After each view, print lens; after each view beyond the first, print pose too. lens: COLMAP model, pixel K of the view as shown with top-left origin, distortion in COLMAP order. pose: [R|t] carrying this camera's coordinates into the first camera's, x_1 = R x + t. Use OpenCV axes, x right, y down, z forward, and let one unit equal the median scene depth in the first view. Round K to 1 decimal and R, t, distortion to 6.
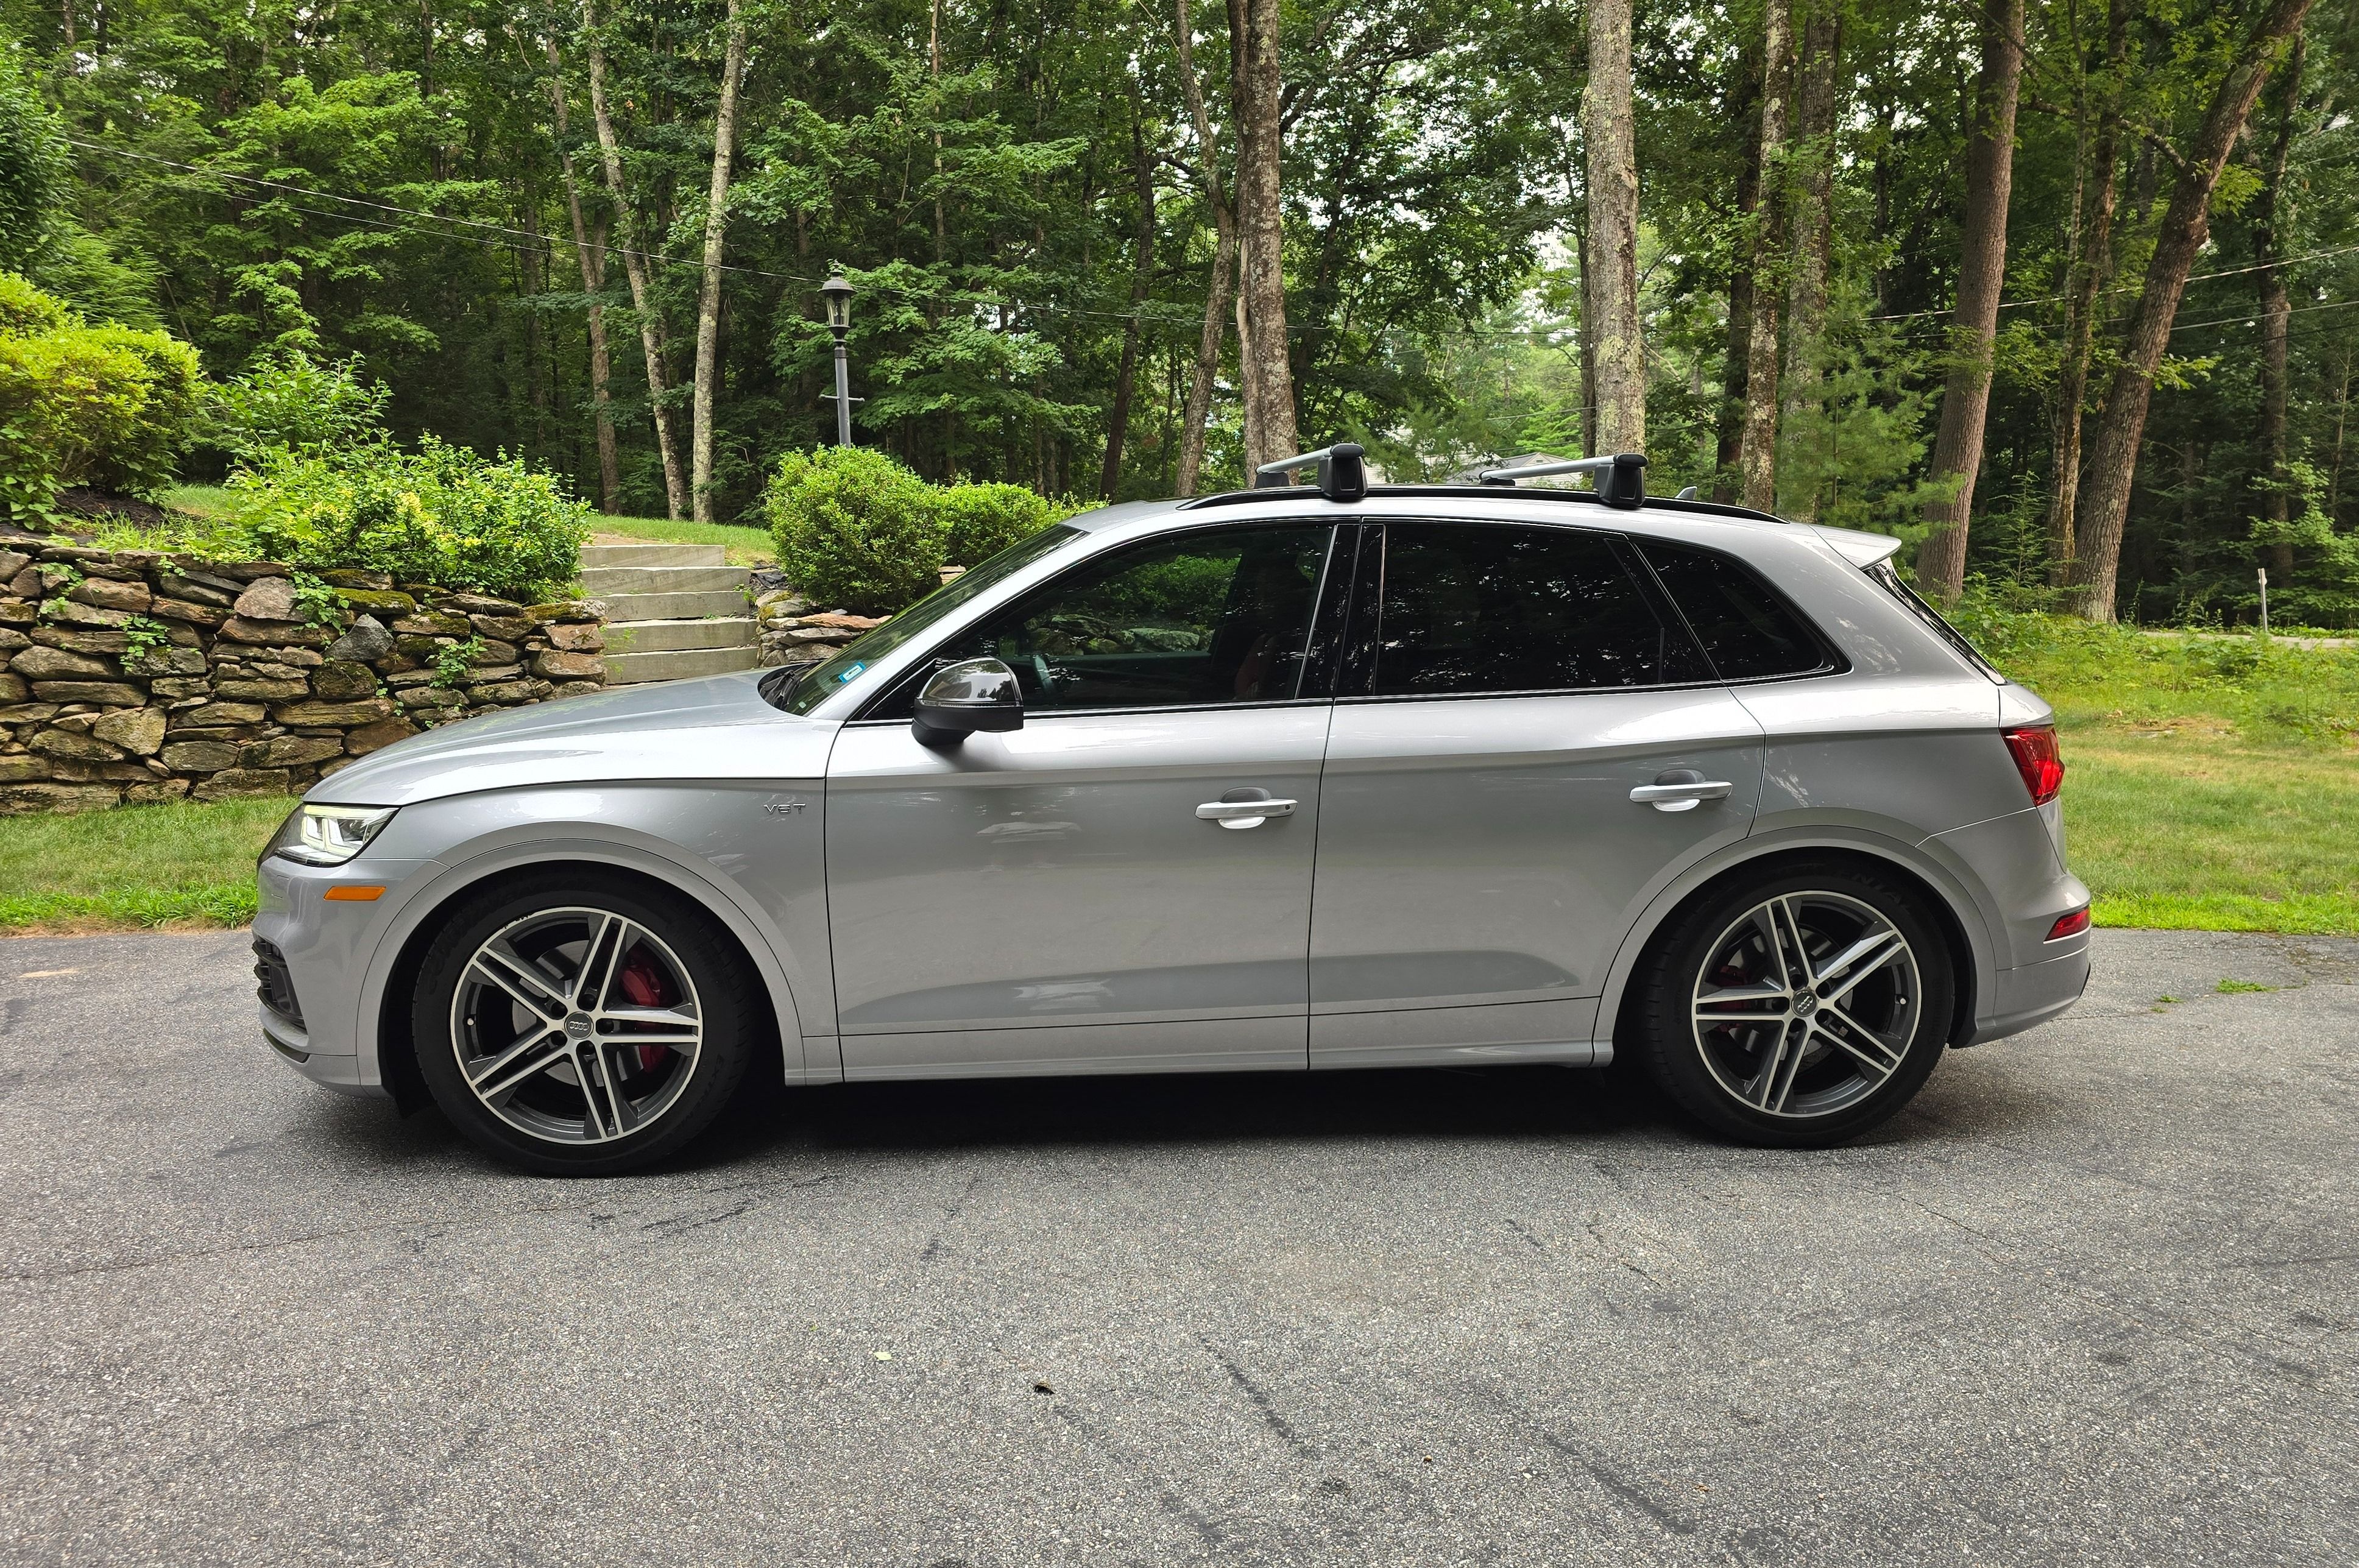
lens RADIAL K [[1579.8, 0, 1072.4], [0, 1579.8, 794.0], [0, 0, 1]] dist [0.052901, -0.048619]
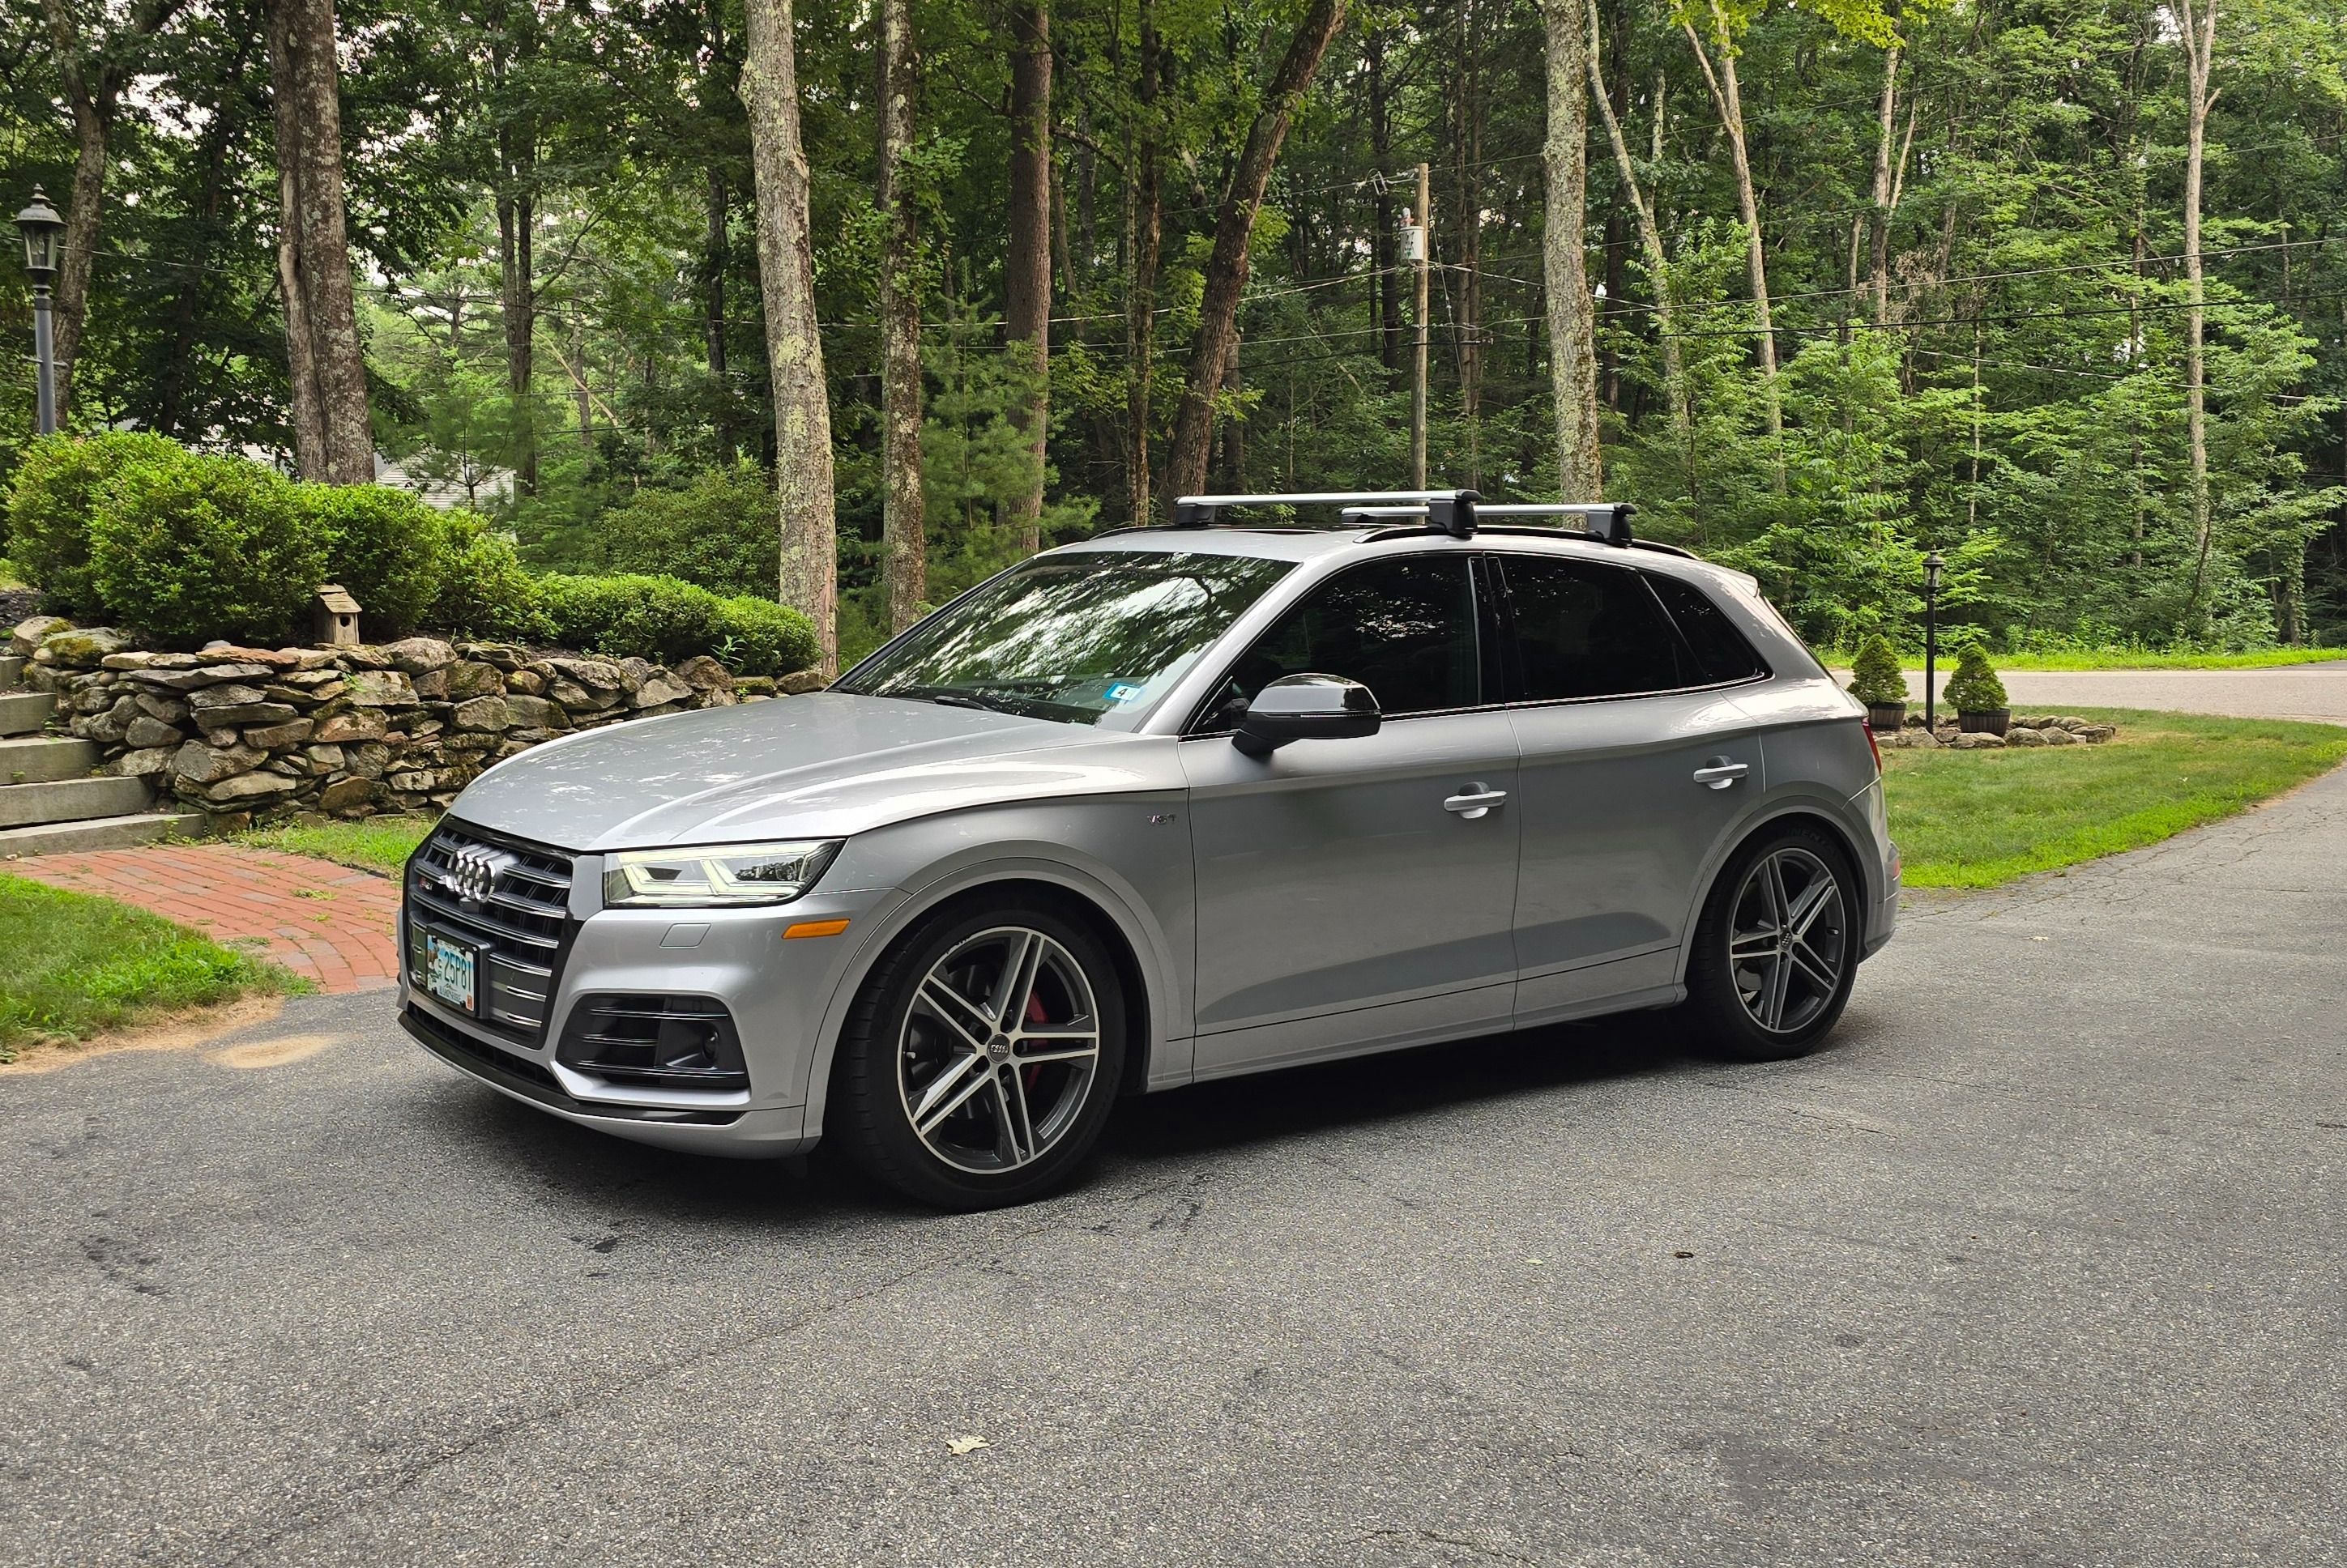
lens RADIAL K [[2187.2, 0, 787.0], [0, 2187.2, 664.8], [0, 0, 1]] dist [0.082892, -0.072912]
pose [[0.865548, -0.012214, 0.500678, -1.073362], [0.065655, 0.993842, -0.089256, 0.020299], [-0.496505, 0.110127, 0.861020, -0.135167]]
